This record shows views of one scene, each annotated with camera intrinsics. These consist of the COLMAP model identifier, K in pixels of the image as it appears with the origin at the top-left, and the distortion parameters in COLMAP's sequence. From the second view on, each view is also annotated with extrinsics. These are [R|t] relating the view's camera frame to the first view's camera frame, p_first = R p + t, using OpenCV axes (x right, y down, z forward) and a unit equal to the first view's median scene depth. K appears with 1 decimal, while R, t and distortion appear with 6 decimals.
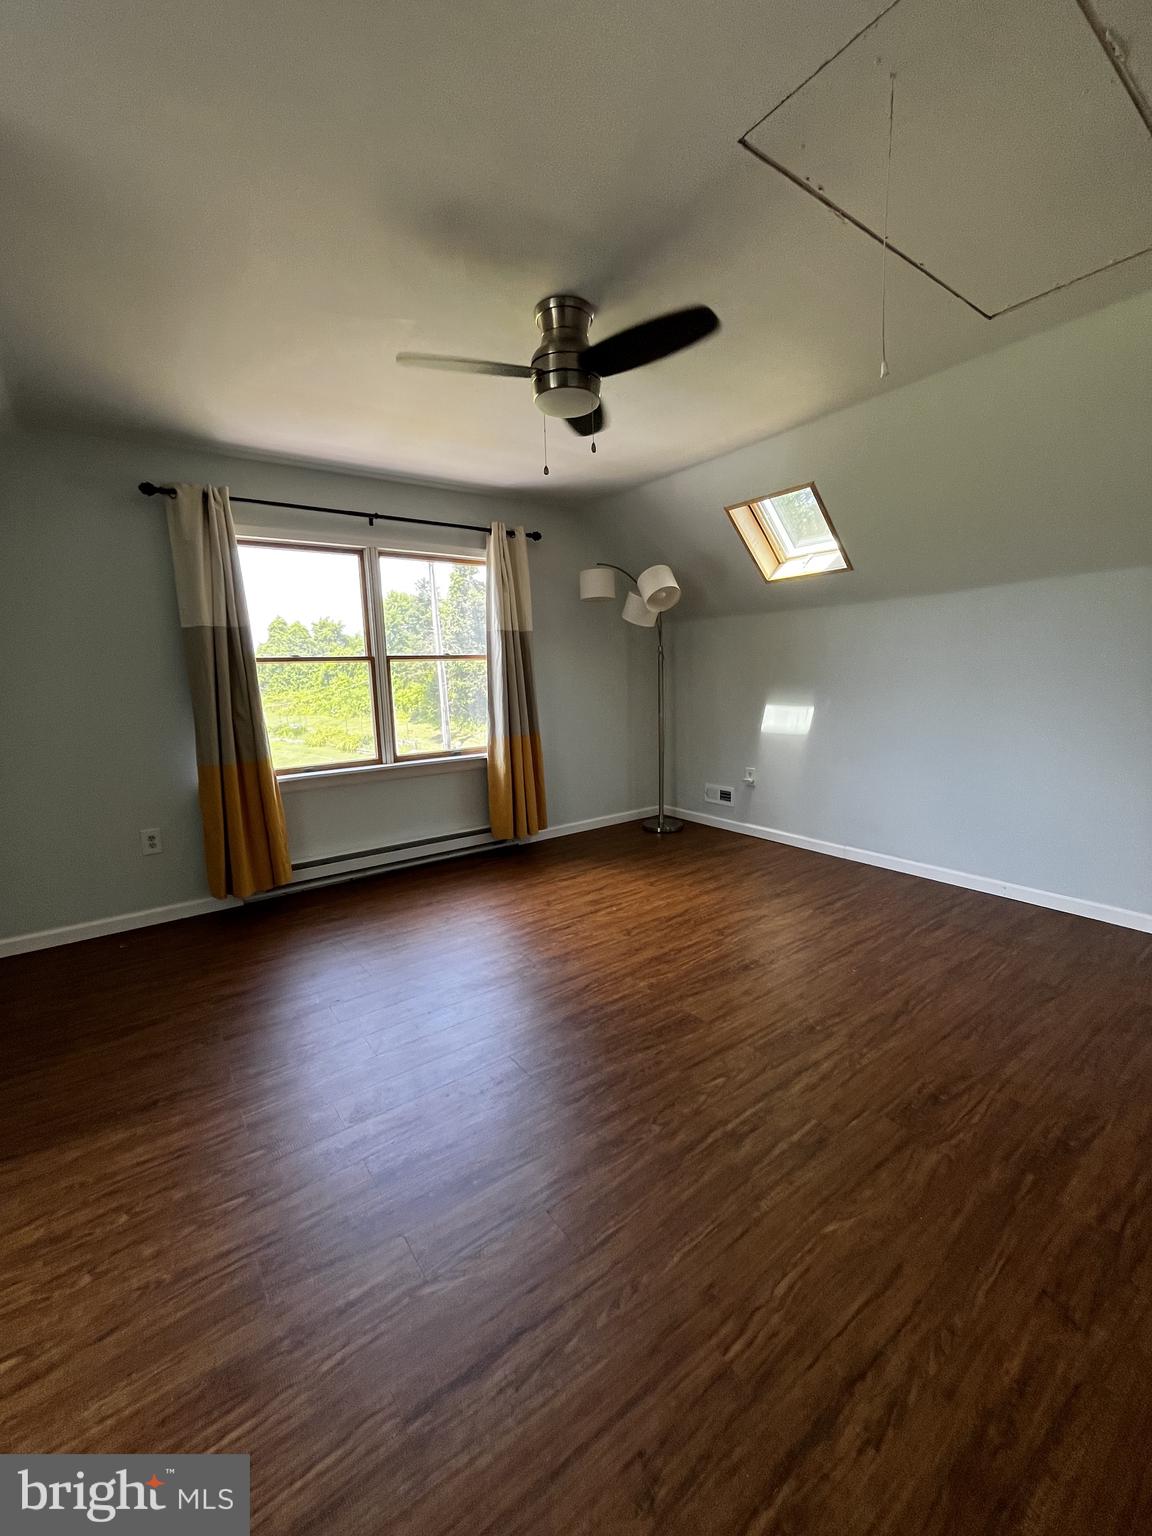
lens RADIAL K [[622.7, 0, 576.0], [0, 622.7, 768.0], [0, 0, 1]] dist [0.001592, 0.000517]
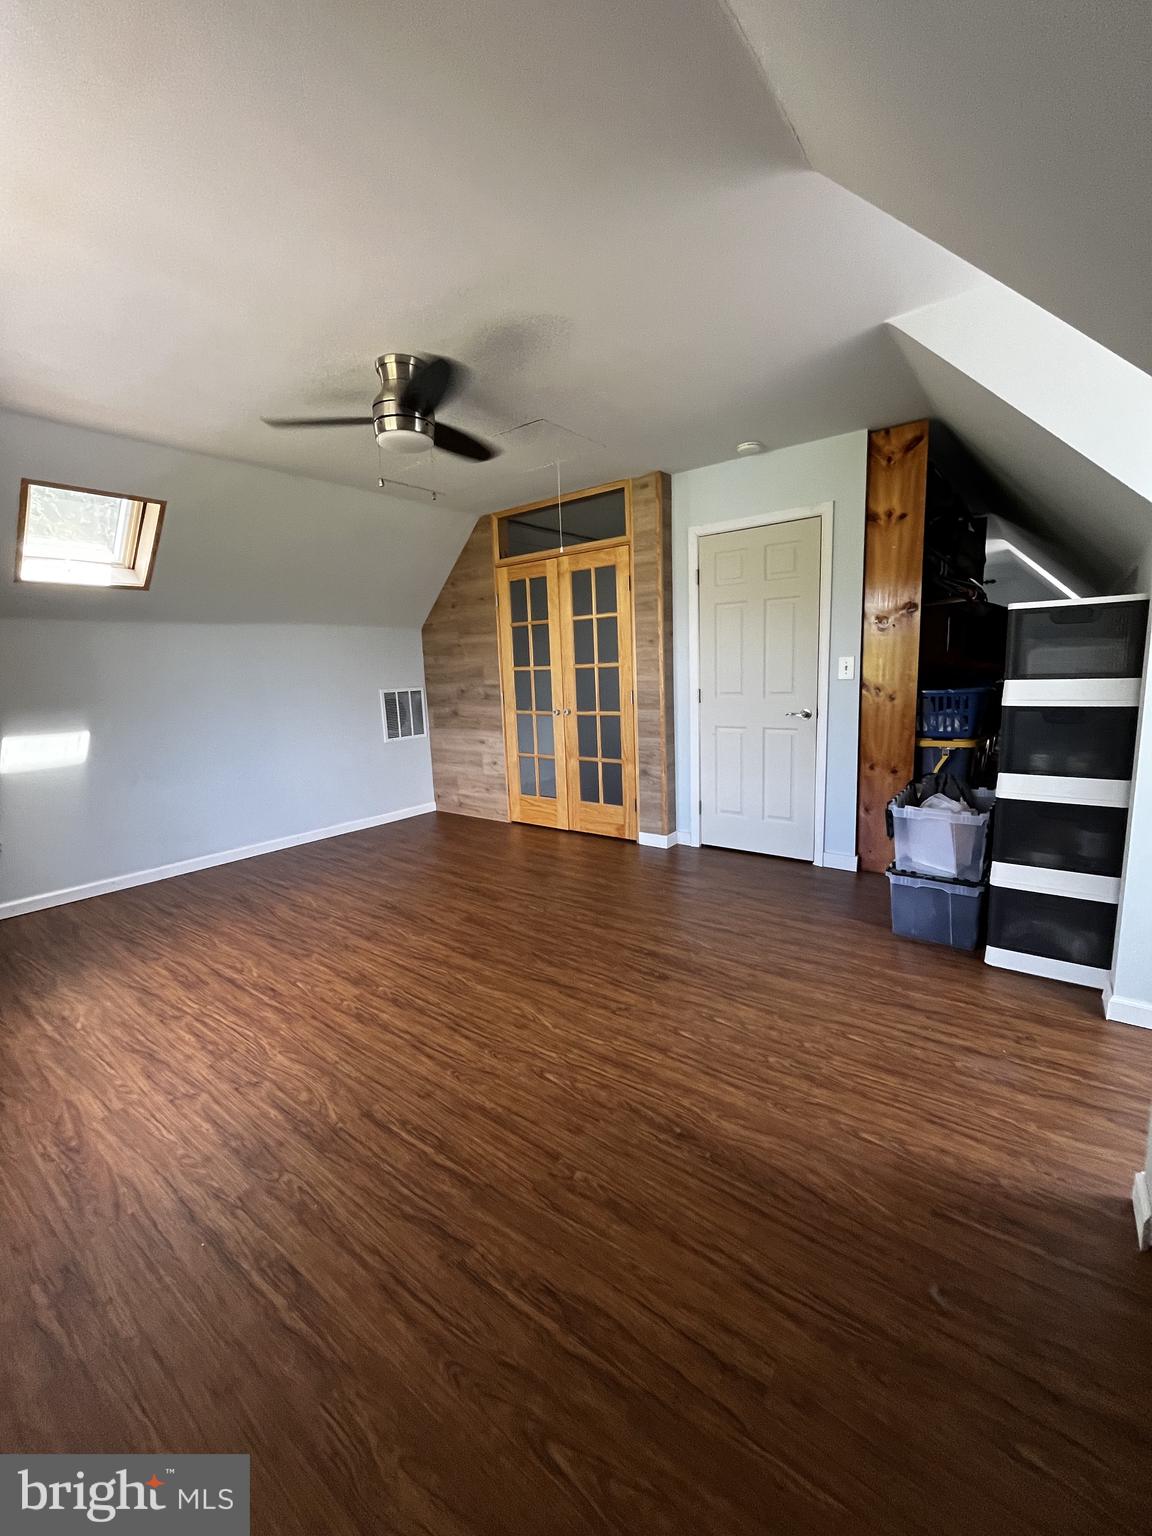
lens RADIAL K [[622.7, 0, 576.0], [0, 622.7, 768.0], [0, 0, 1]] dist [0.001592, 0.000517]
pose [[-0.278439, -0.112584, 0.953833, -0.920893], [0.192104, 0.966510, 0.170158, -0.091638], [-0.941046, 0.230614, -0.247486, 0.805525]]
